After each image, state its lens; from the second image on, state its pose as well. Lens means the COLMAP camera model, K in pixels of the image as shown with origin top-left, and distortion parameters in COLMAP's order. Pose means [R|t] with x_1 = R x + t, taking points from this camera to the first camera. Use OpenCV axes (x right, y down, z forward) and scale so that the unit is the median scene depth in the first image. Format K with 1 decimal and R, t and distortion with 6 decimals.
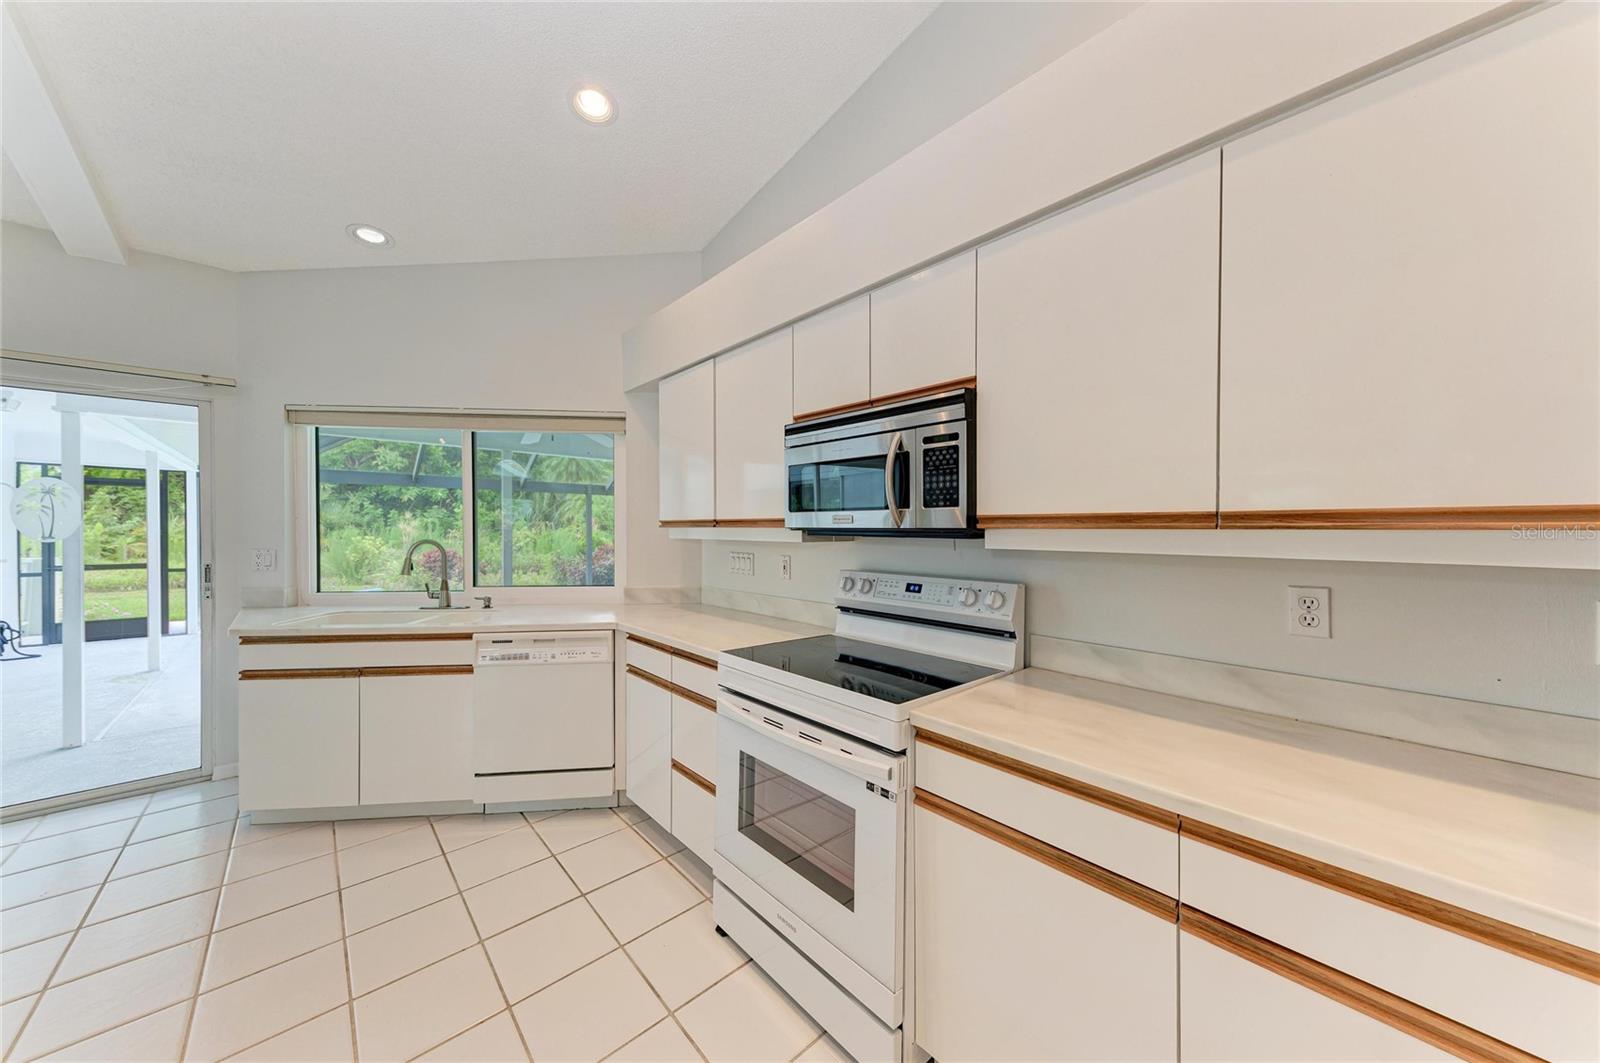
lens RADIAL K [[547.9, 0, 807.9], [0, 547.9, 530.0], [0, 0, 1]] dist [-0.001029, -0.000081]
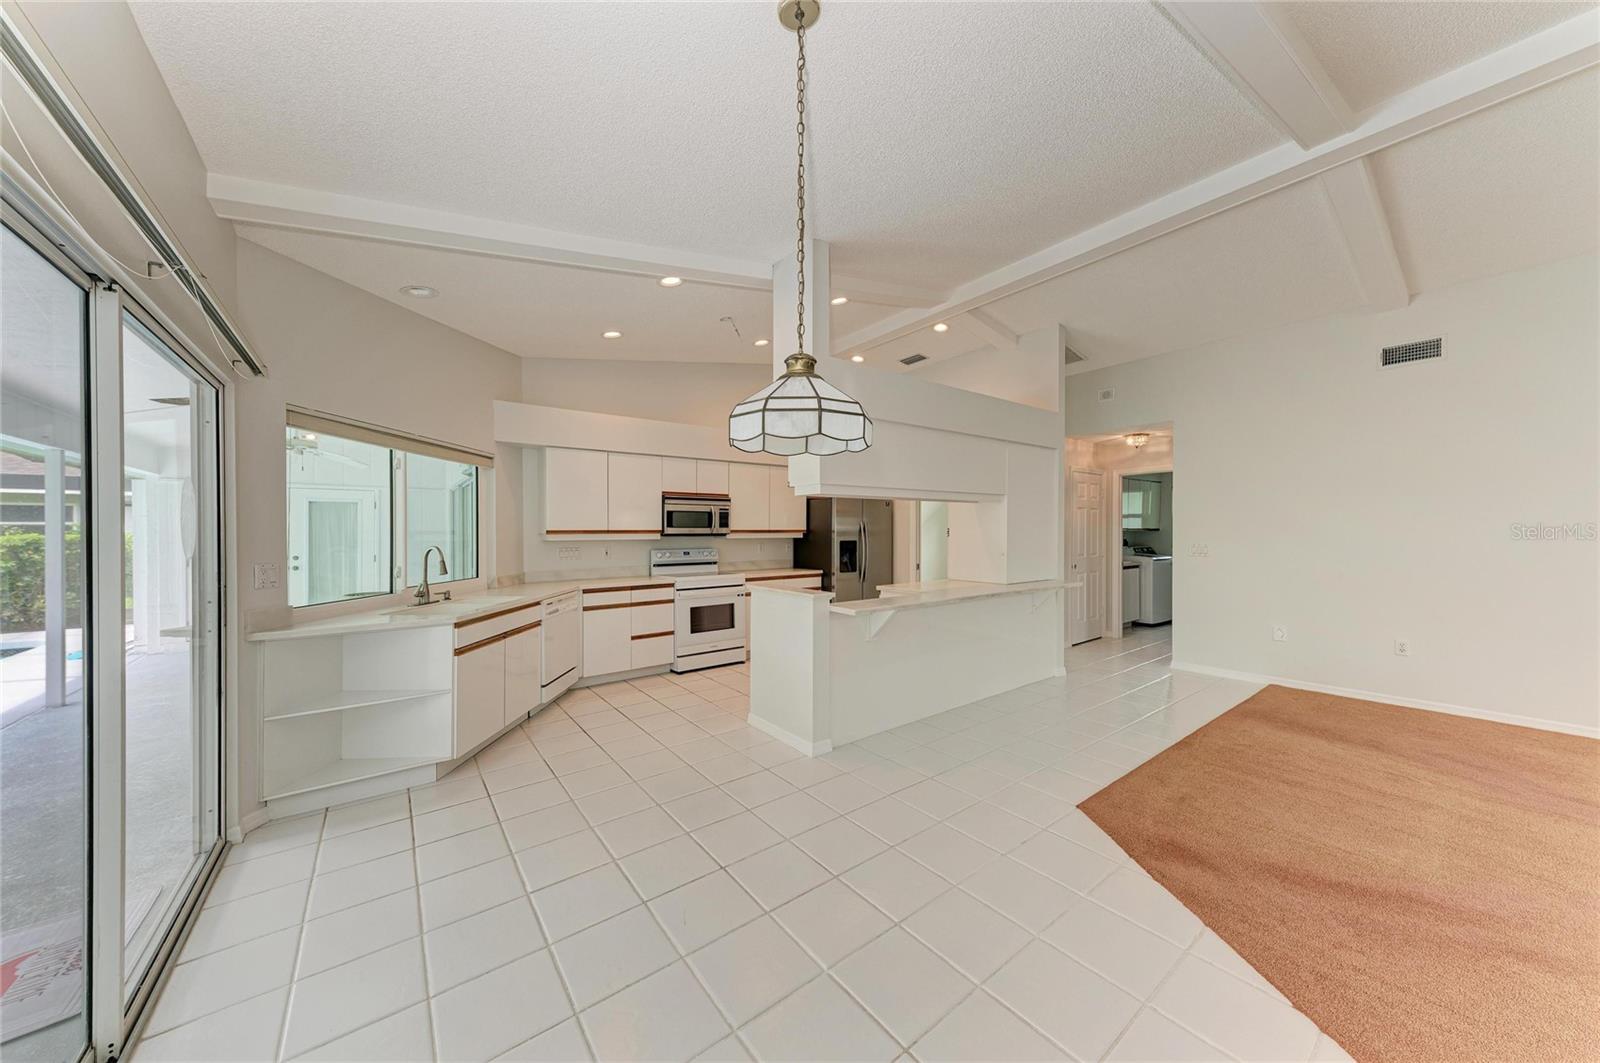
lens RADIAL K [[535.1, 0, 800.7], [0, 535.1, 526.1], [0, 0, 1]] dist [0.002007, 0.000006]
pose [[0.082514, 0.006024, 0.996572, -2.585700], [0.007351, 0.999951, -0.006653, -0.018676], [-0.996563, 0.007875, 0.082466, 0.124082]]
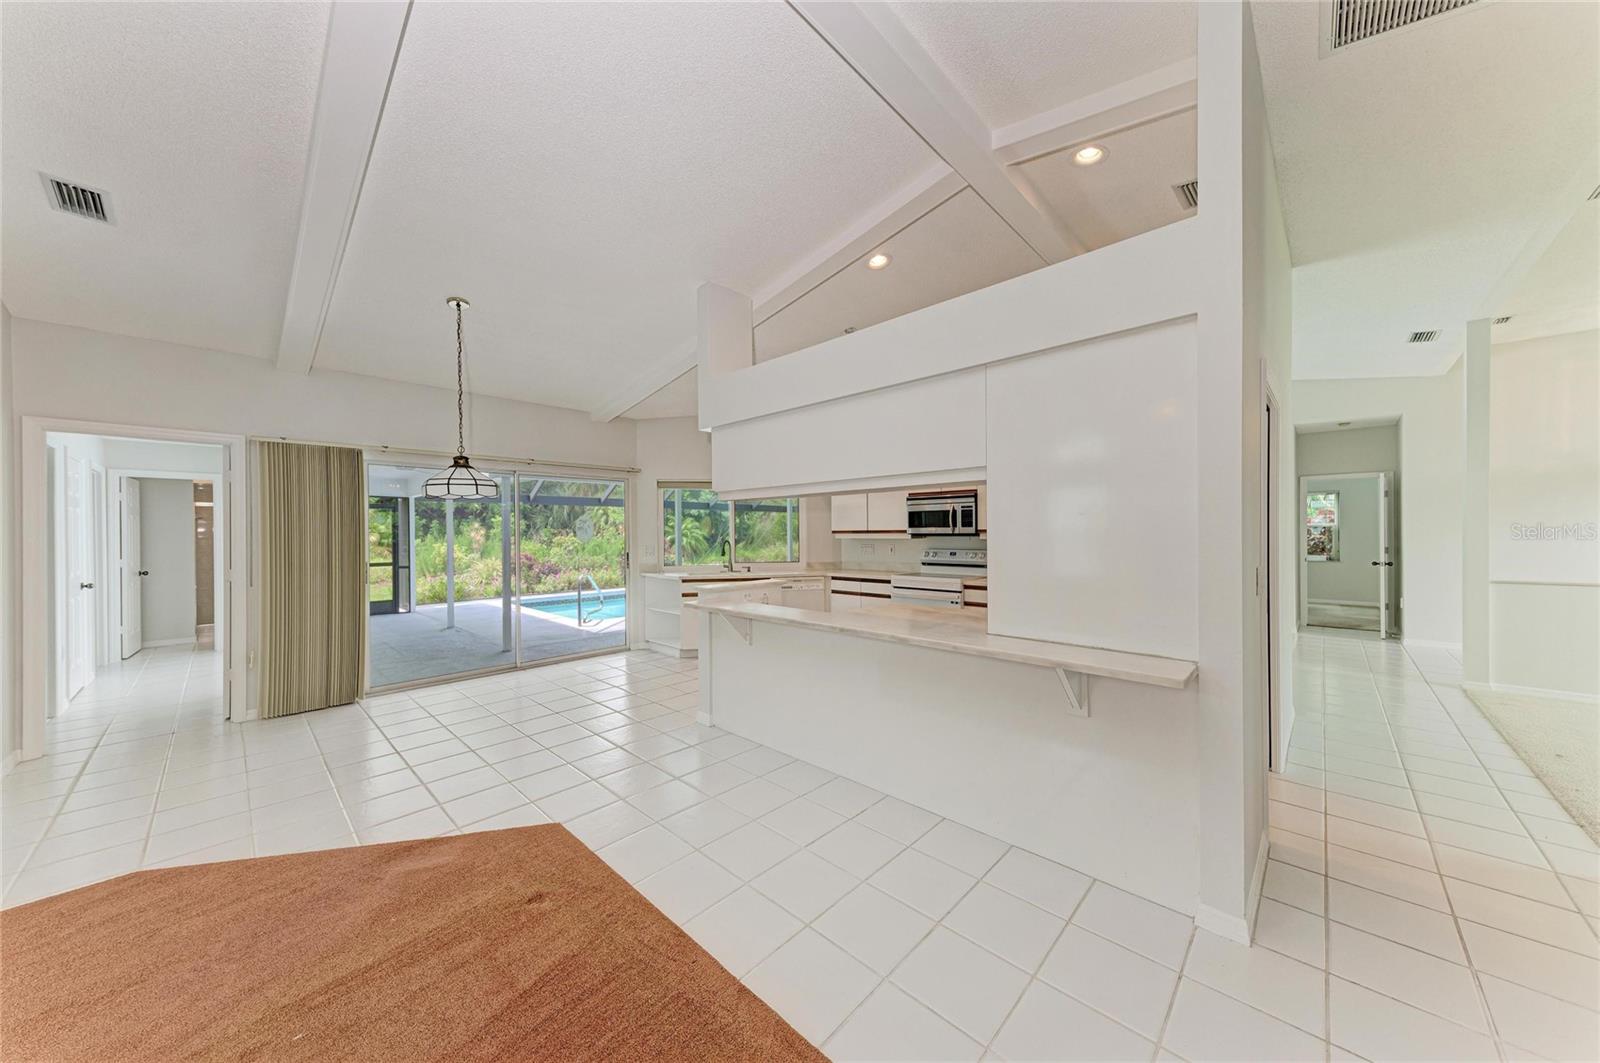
lens RADIAL K [[535.1, 0, 800.7], [0, 535.1, 526.1], [0, 0, 1]] dist [0.002007, 0.000006]
pose [[0.997323, -0.008532, 0.072625, -0.784704], [0.009774, 0.999812, -0.016757, -0.001491], [-0.072469, 0.017422, 0.997219, -1.703943]]
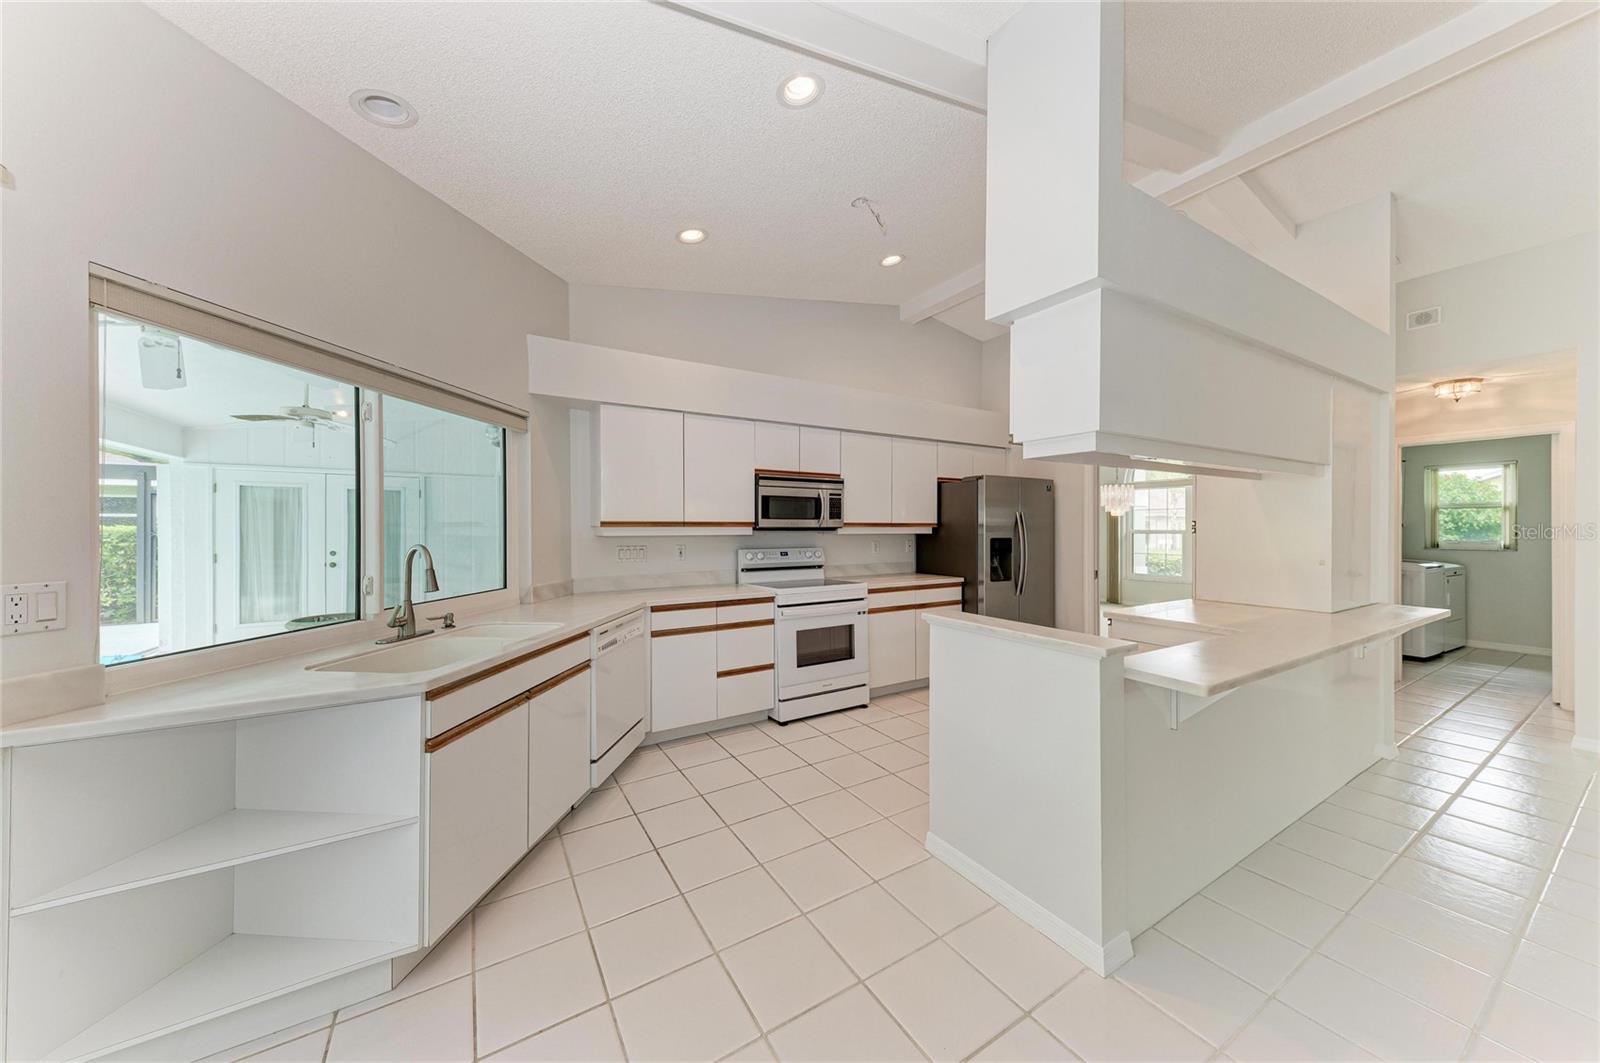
lens RADIAL K [[547.9, 0, 807.9], [0, 547.9, 530.0], [0, 0, 1]] dist [-0.001029, -0.000081]
pose [[0.178309, -0.009112, 0.983932, -1.908640], [0.003563, 0.999957, 0.008615, -0.009647], [-0.983968, 0.001970, 0.178333, 0.487557]]
